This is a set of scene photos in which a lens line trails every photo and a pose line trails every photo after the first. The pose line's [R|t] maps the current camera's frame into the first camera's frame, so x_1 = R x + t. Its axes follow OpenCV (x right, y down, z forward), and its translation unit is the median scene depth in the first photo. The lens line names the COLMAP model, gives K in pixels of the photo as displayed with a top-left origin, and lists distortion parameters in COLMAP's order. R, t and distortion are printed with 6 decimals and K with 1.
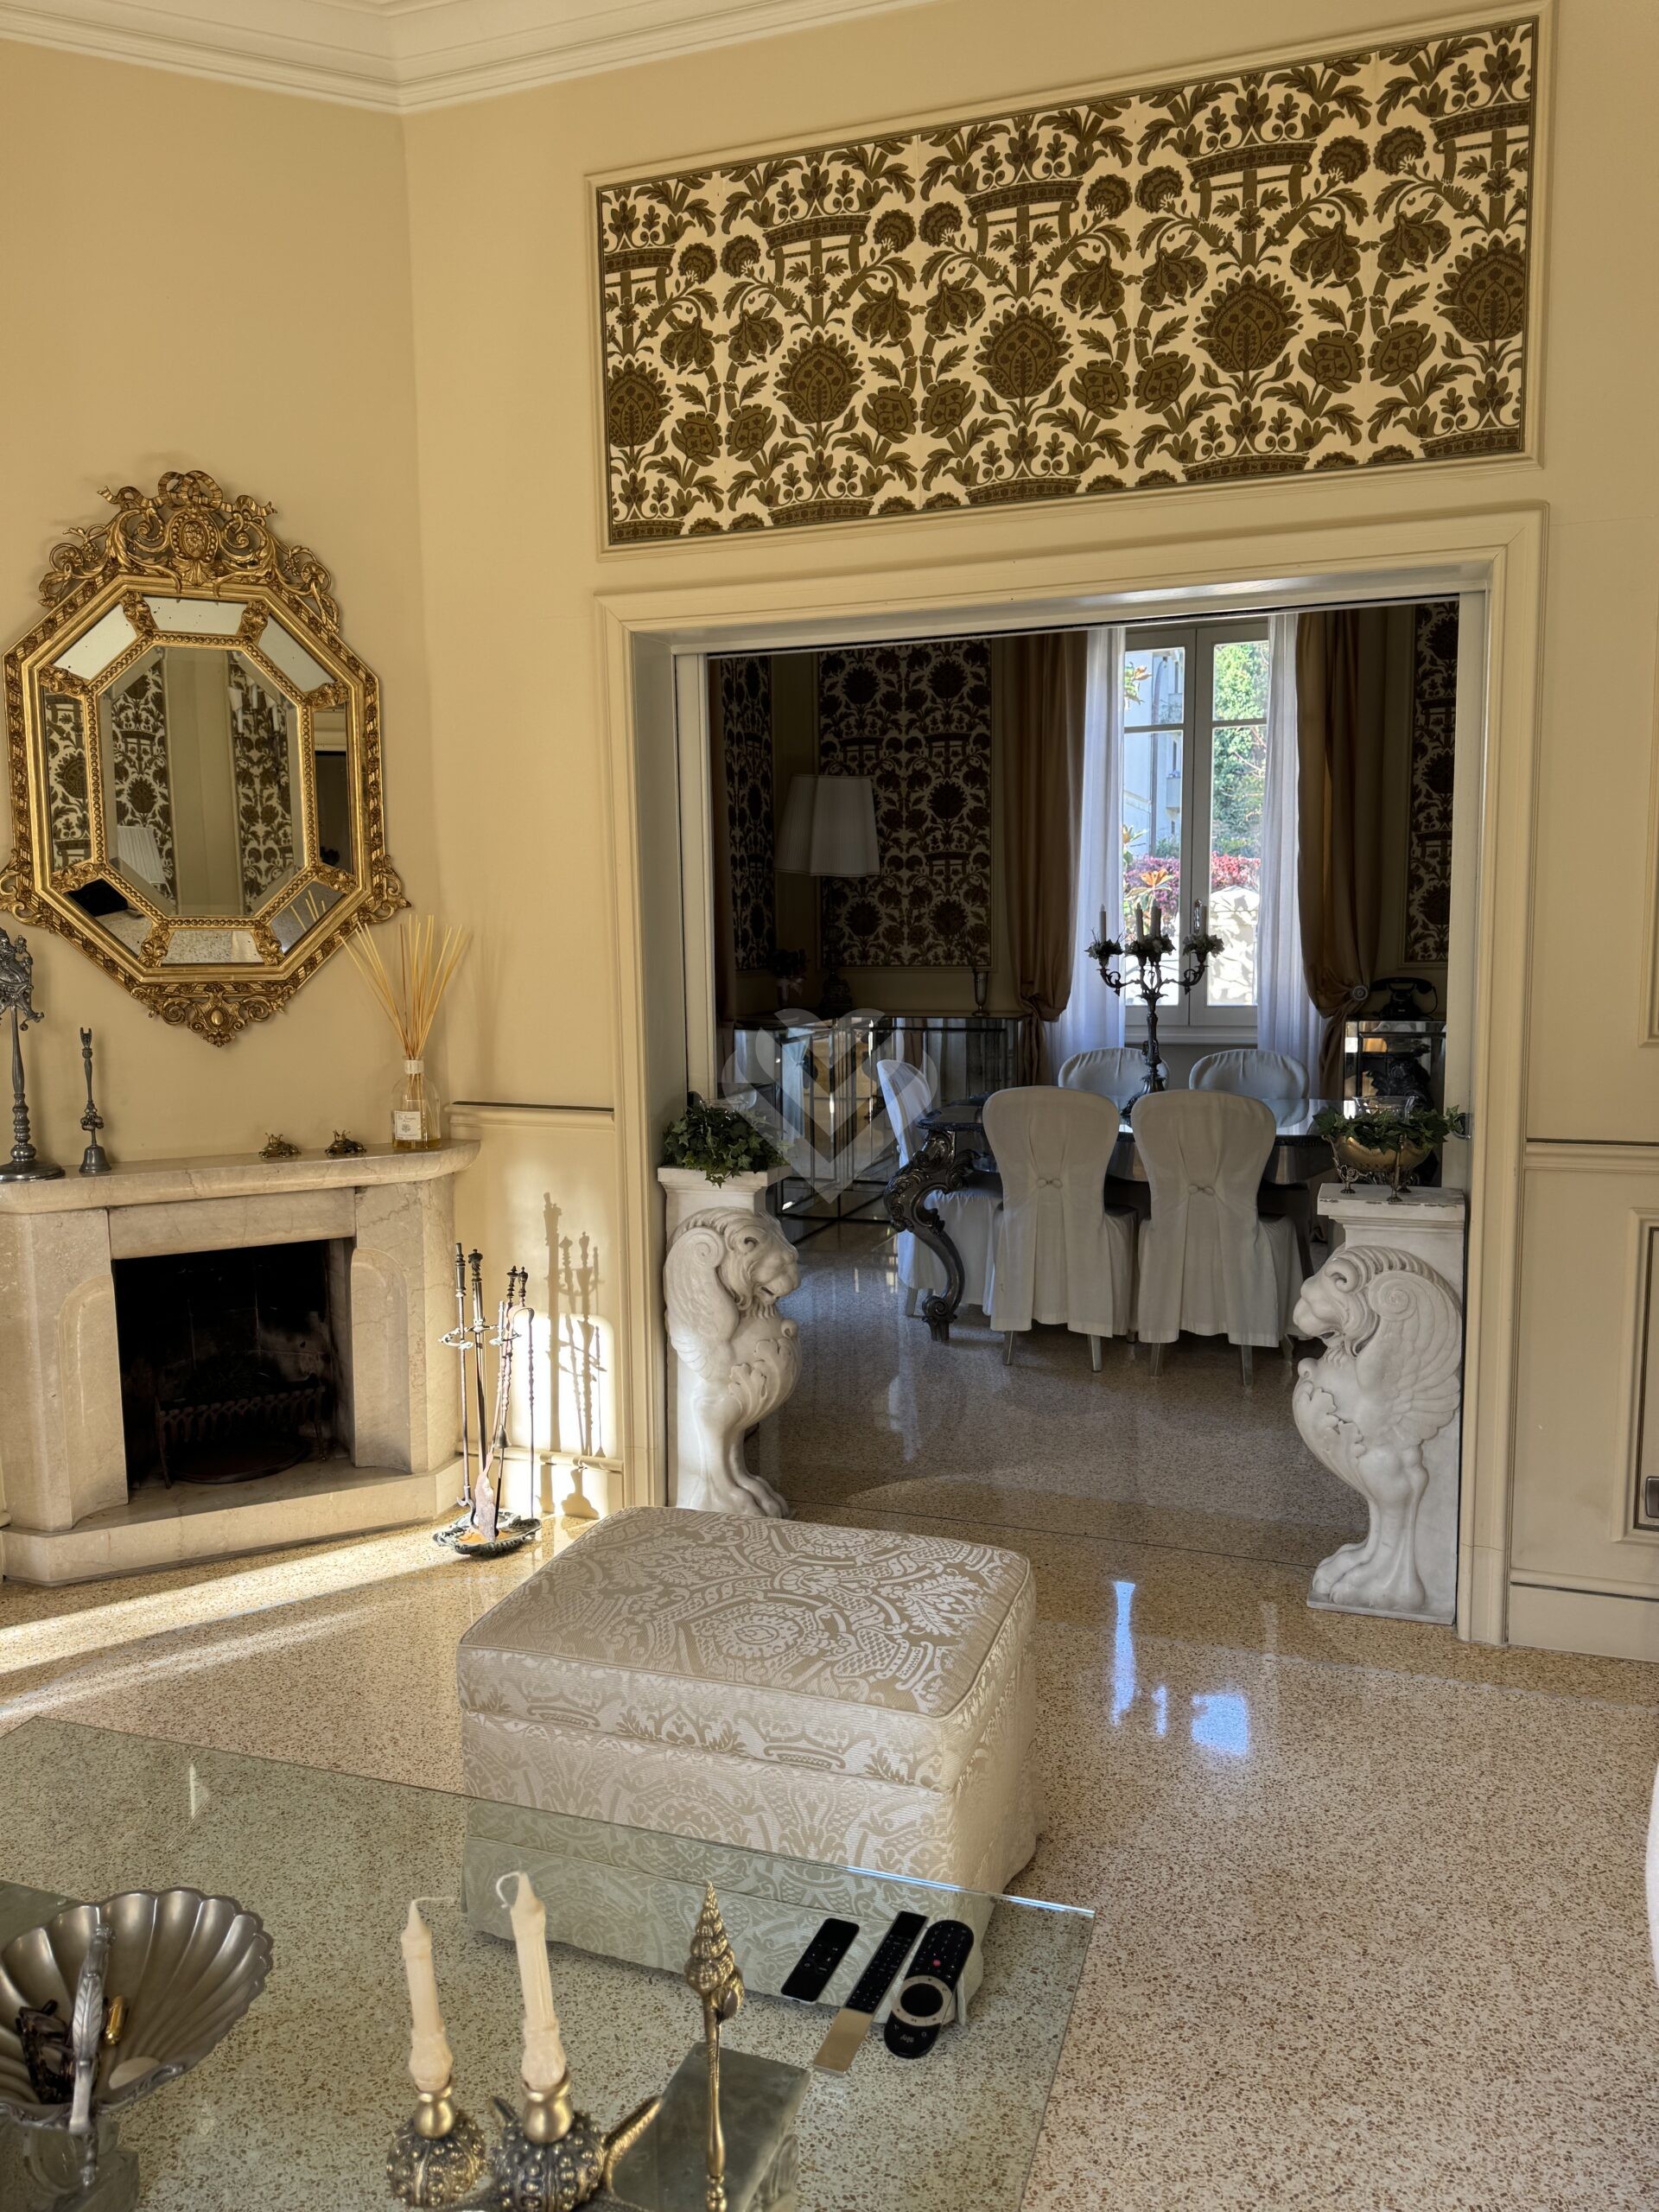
lens RADIAL K [[1536.8, 0, 836.8], [0, 1536.8, 1100.2], [0, 0, 1]] dist [0.089273, -0.135072]
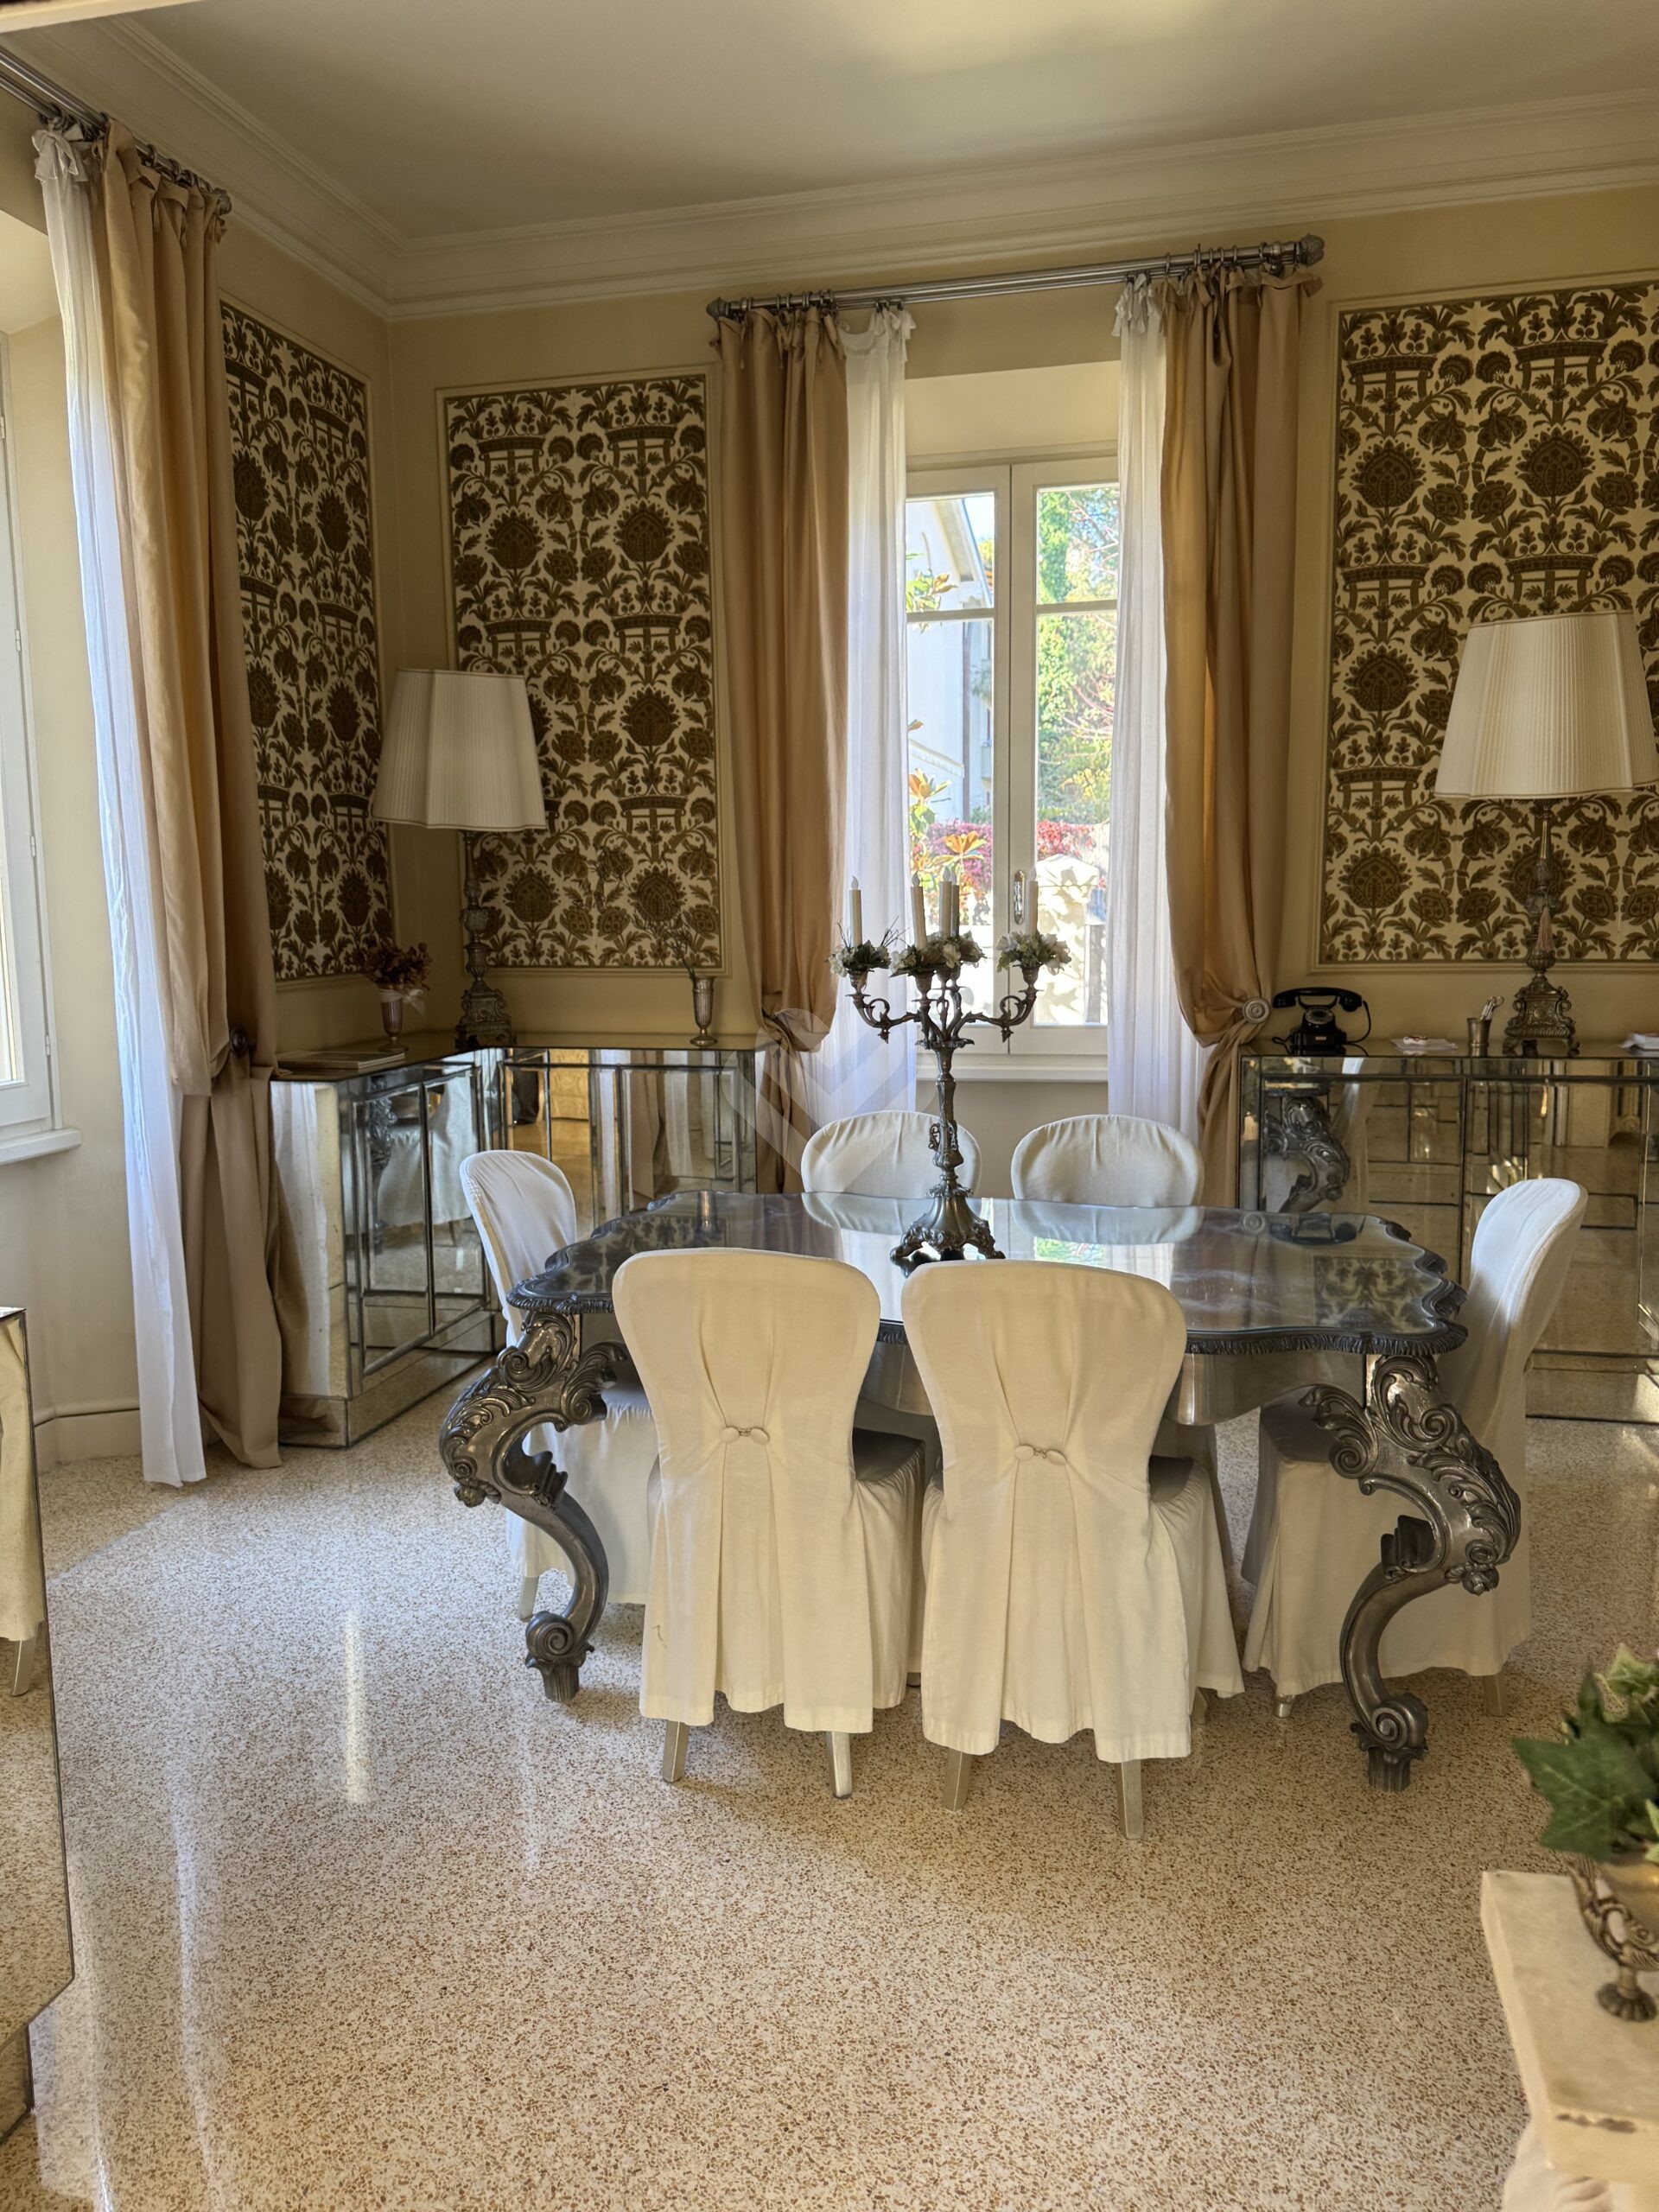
lens RADIAL K [[1567.2, 0, 854.5], [0, 1567.2, 1107.6], [0, 0, 1]] dist [0.122744, -0.275317]
pose [[0.991813, -0.016467, 0.126632, 0.110445], [0.013960, 0.999689, 0.020662, -0.062108], [-0.126933, -0.018725, 0.991735, 0.488937]]
